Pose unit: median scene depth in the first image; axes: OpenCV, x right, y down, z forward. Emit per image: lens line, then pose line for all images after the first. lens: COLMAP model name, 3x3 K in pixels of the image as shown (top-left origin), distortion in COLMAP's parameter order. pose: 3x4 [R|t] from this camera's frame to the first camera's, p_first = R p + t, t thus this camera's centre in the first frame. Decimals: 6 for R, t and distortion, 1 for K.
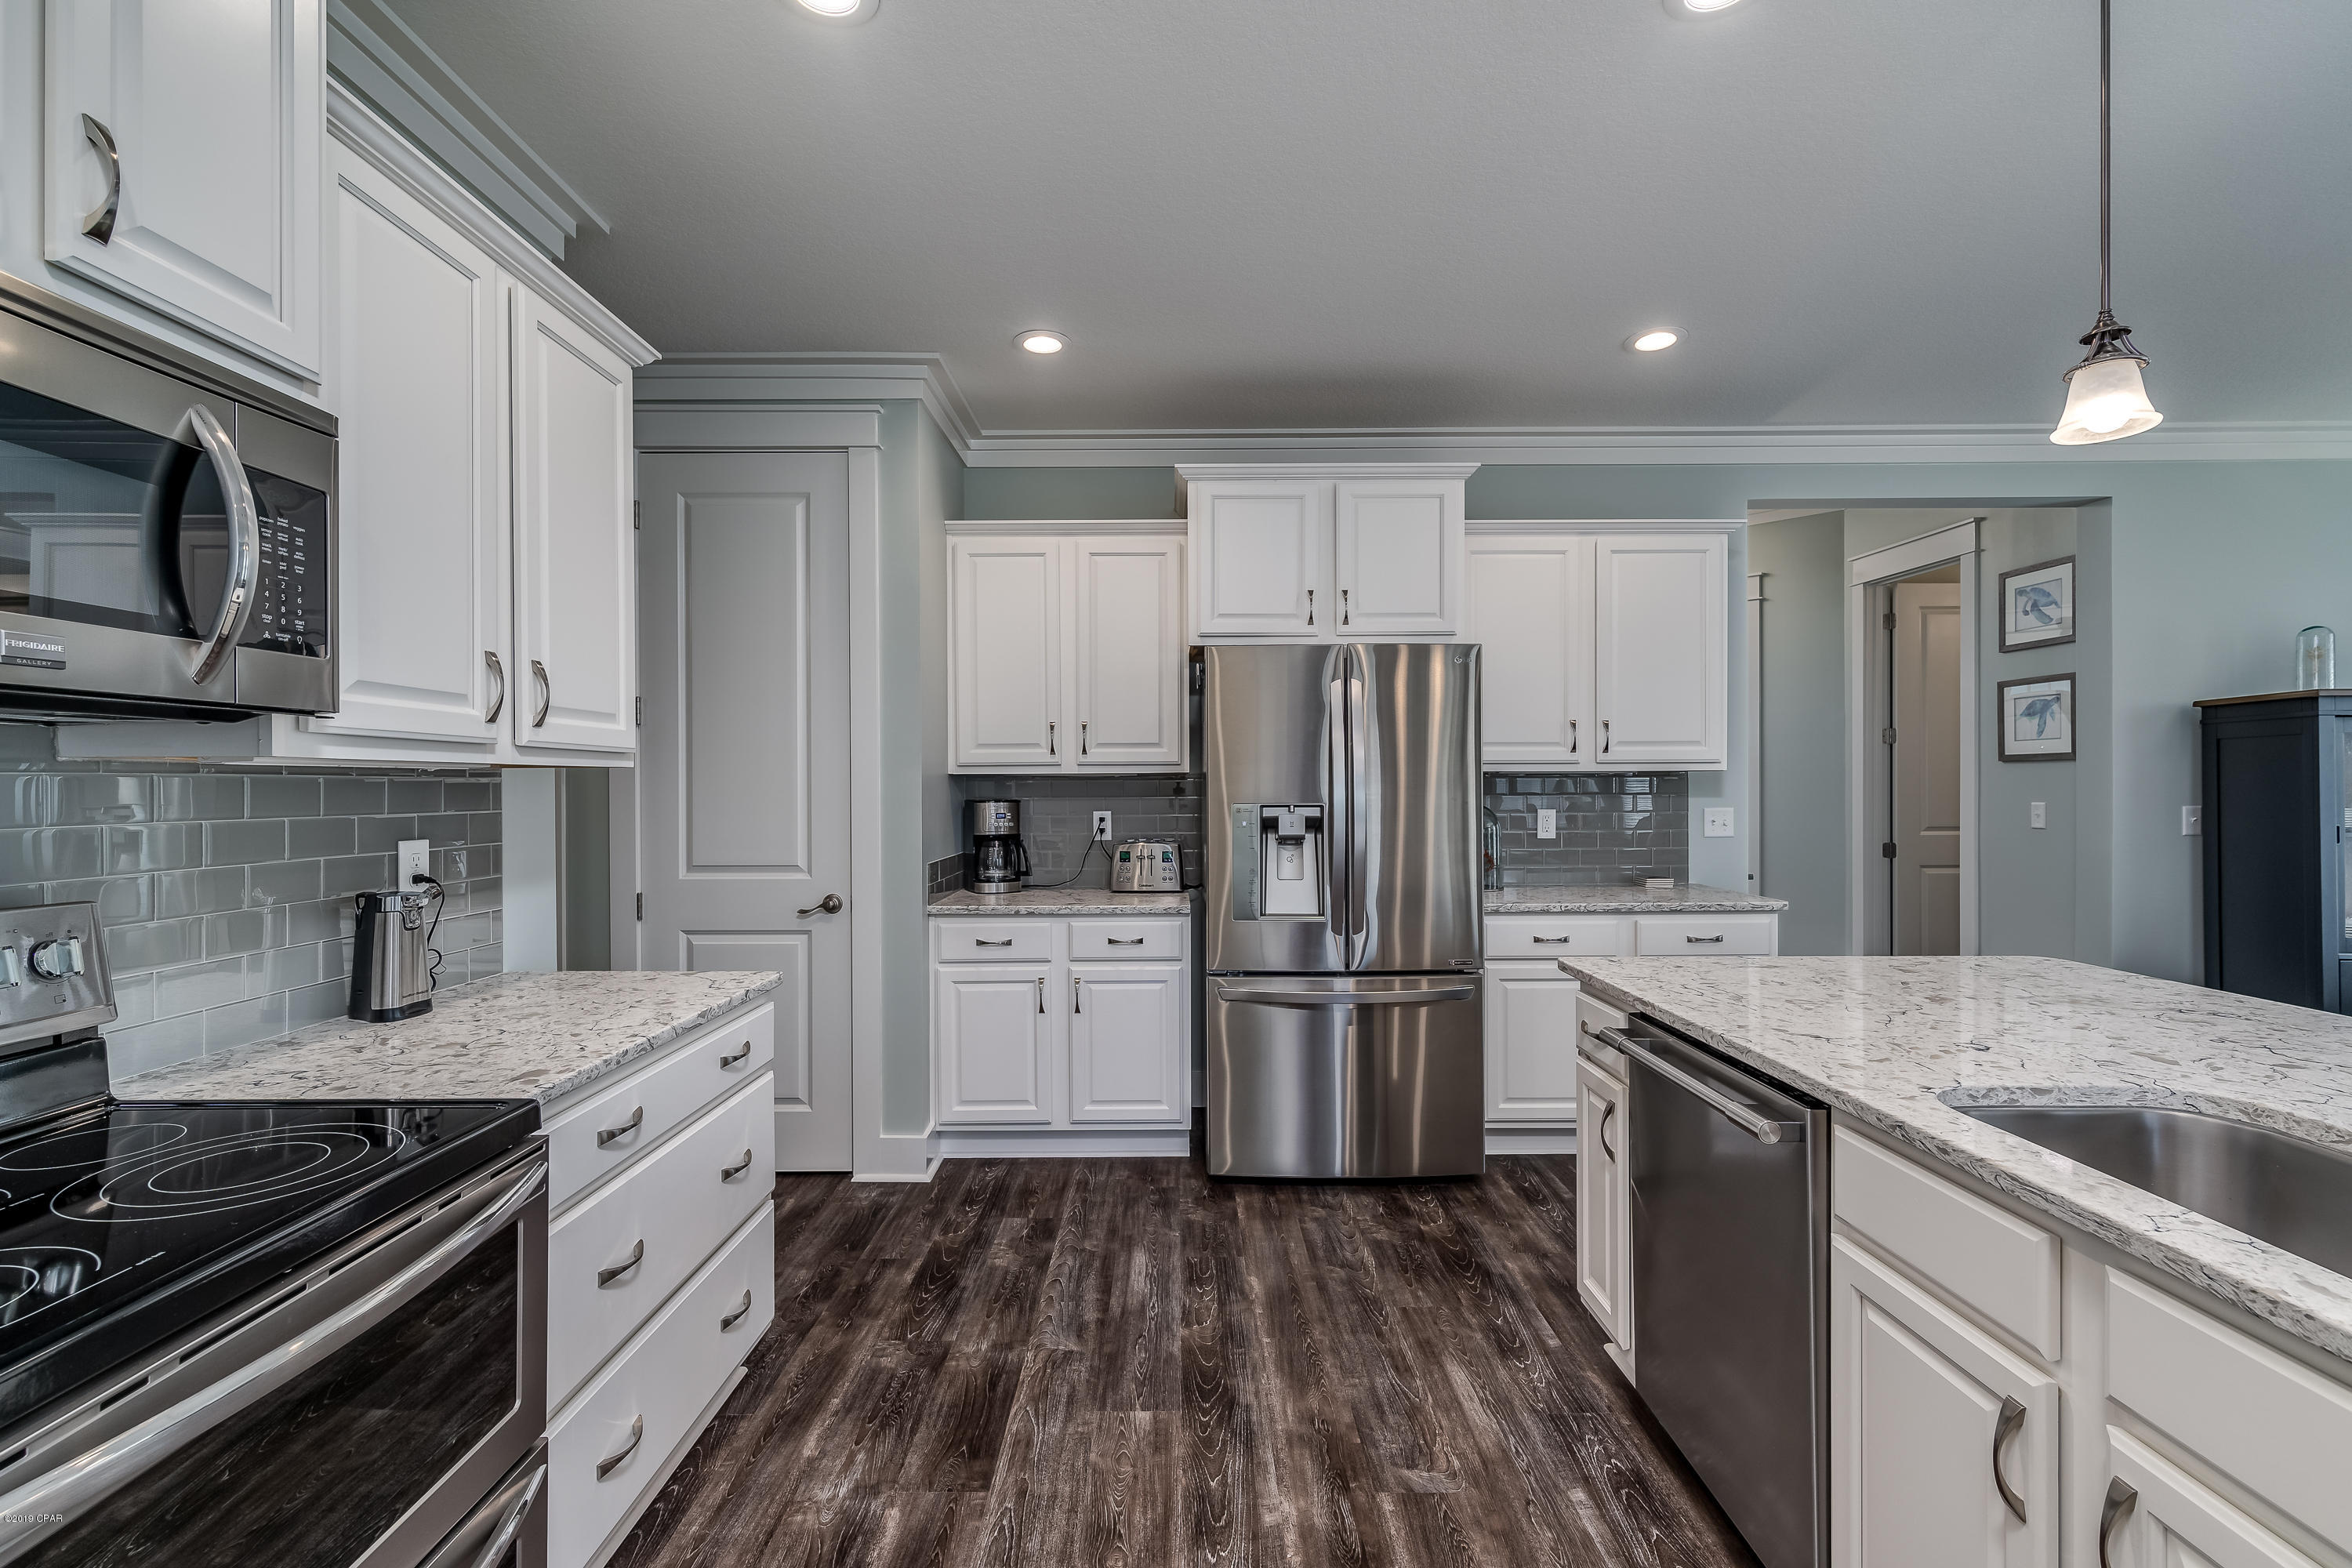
lens RADIAL K [[1016.3, 0, 1176.0], [0, 1016.3, 784.0], [0, 0, 1]] dist [0.000914, 0.000059]
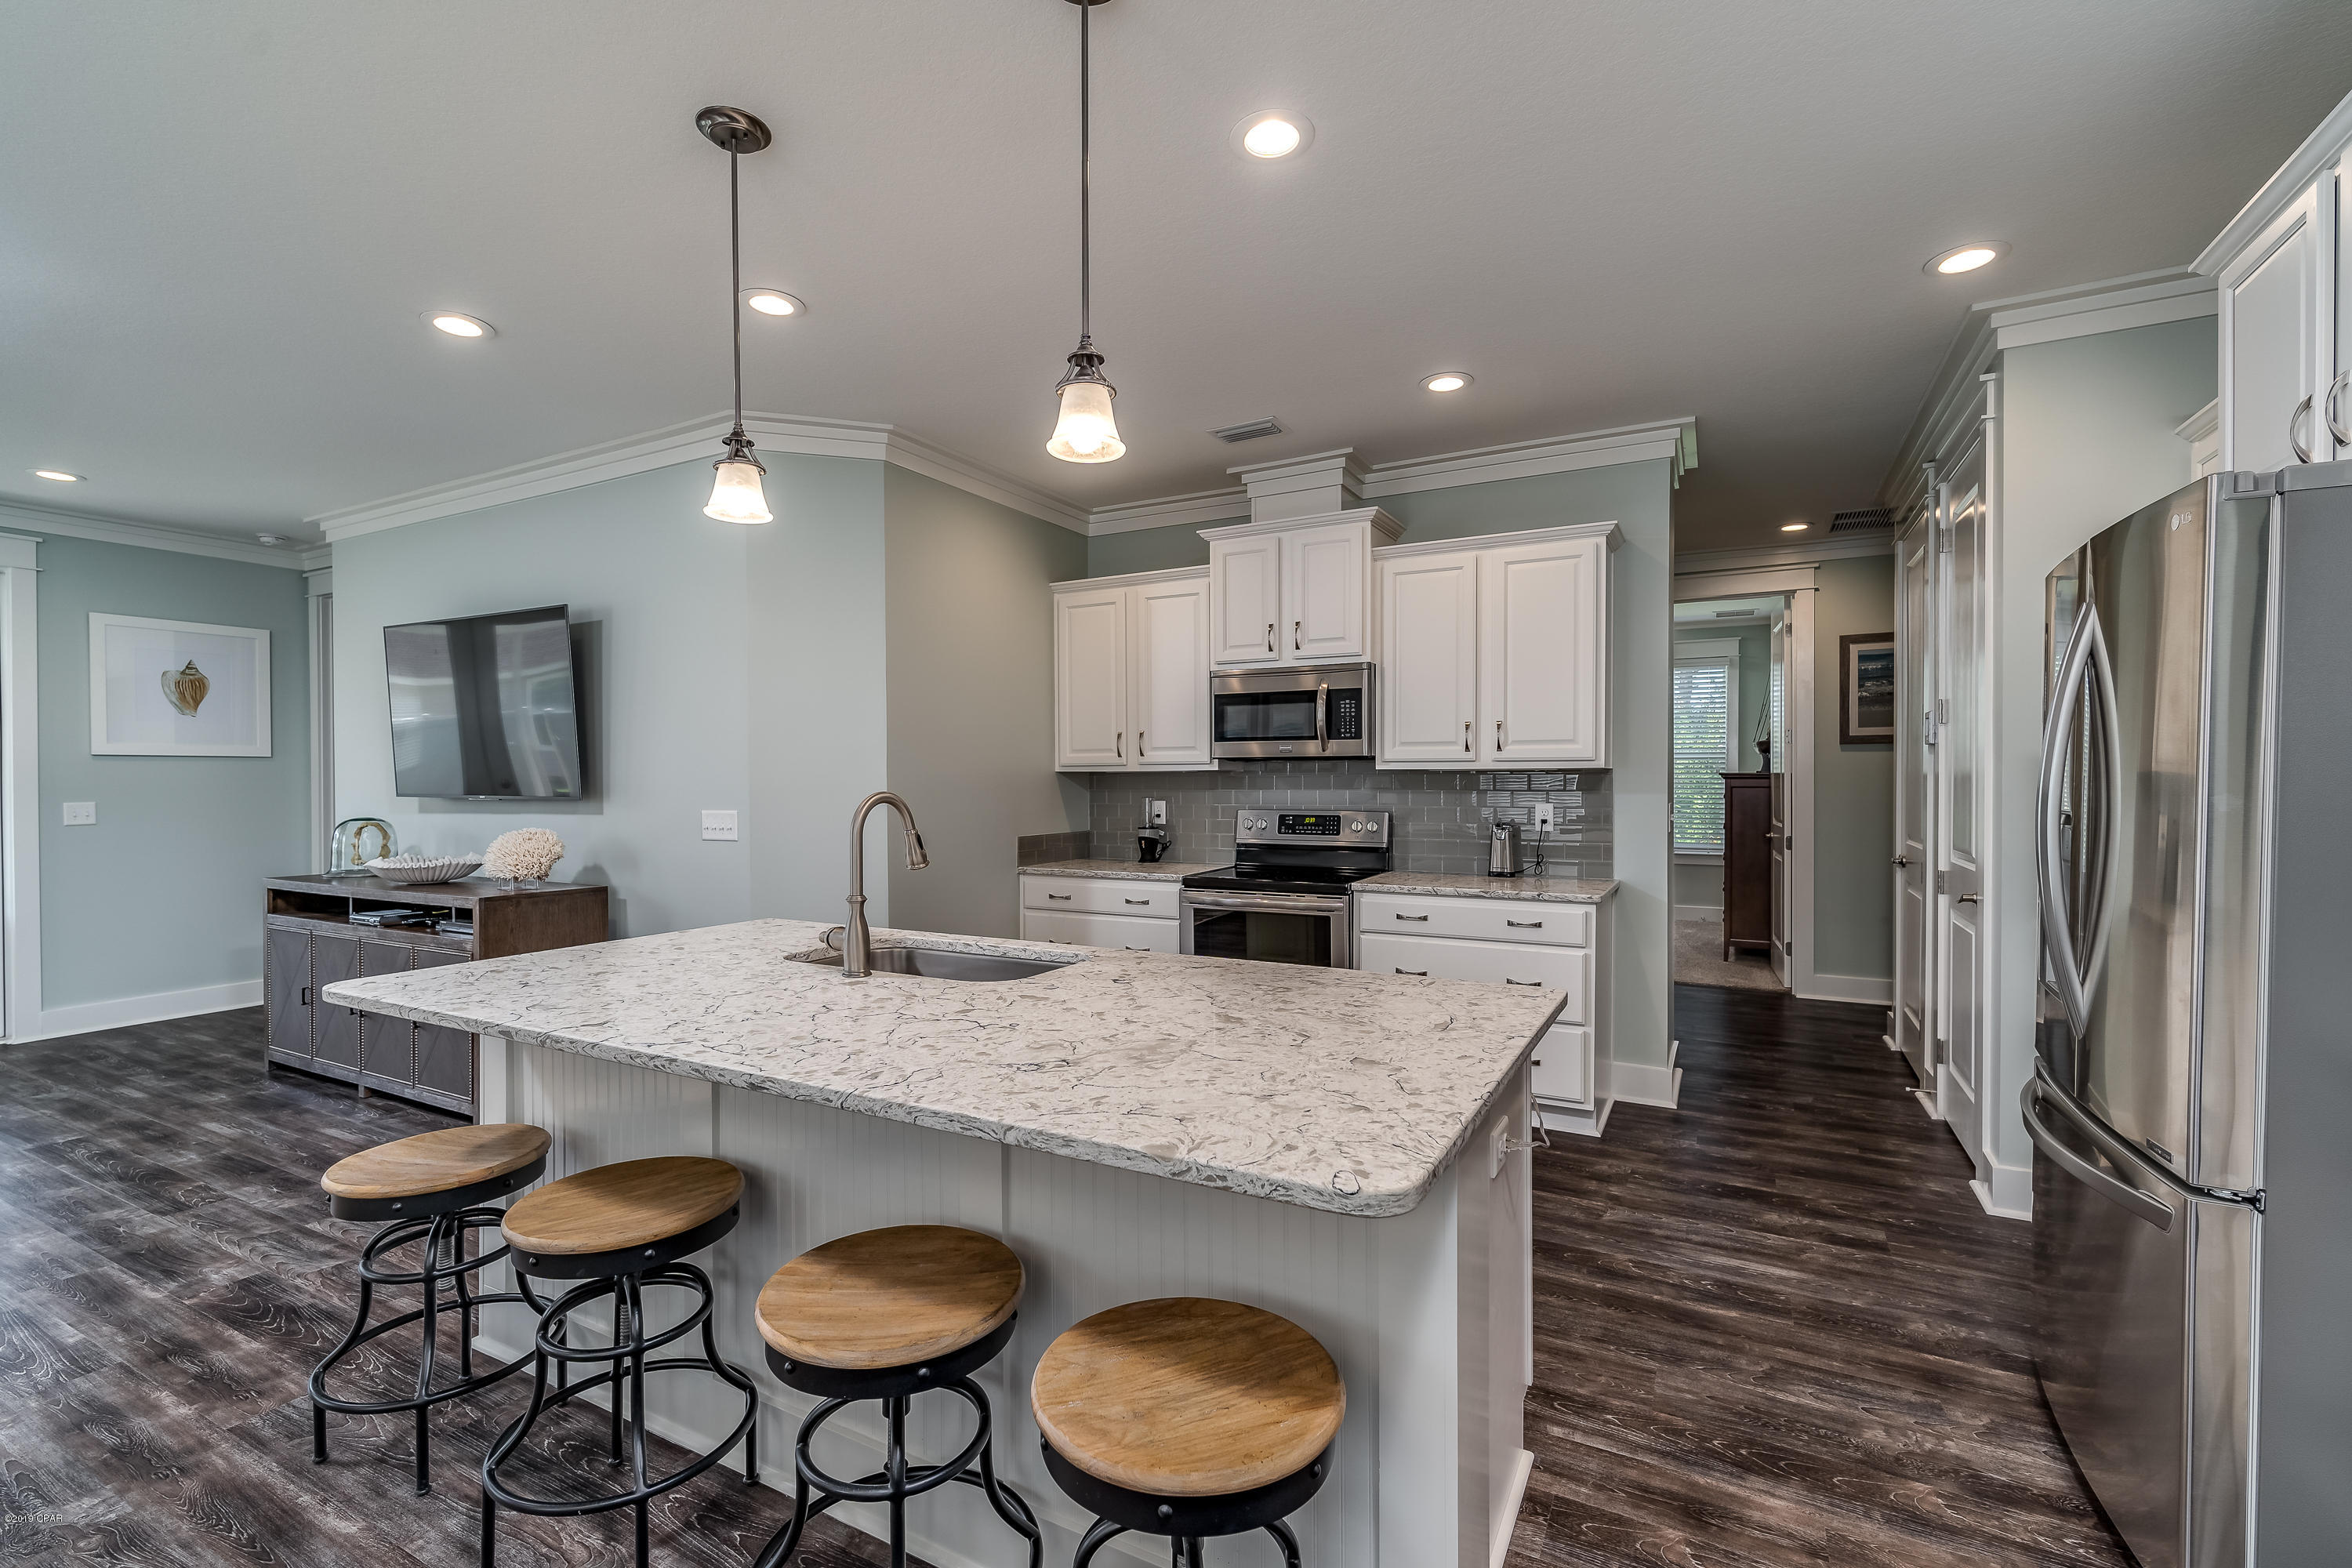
lens RADIAL K [[1016.3, 0, 1176.0], [0, 1016.3, 784.0], [0, 0, 1]] dist [0.000914, 0.000059]
pose [[-0.464807, 0.014780, -0.885288, 1.131492], [0.003083, 0.999882, 0.015075, -0.010110], [0.885406, 0.004278, -0.464798, 0.988799]]
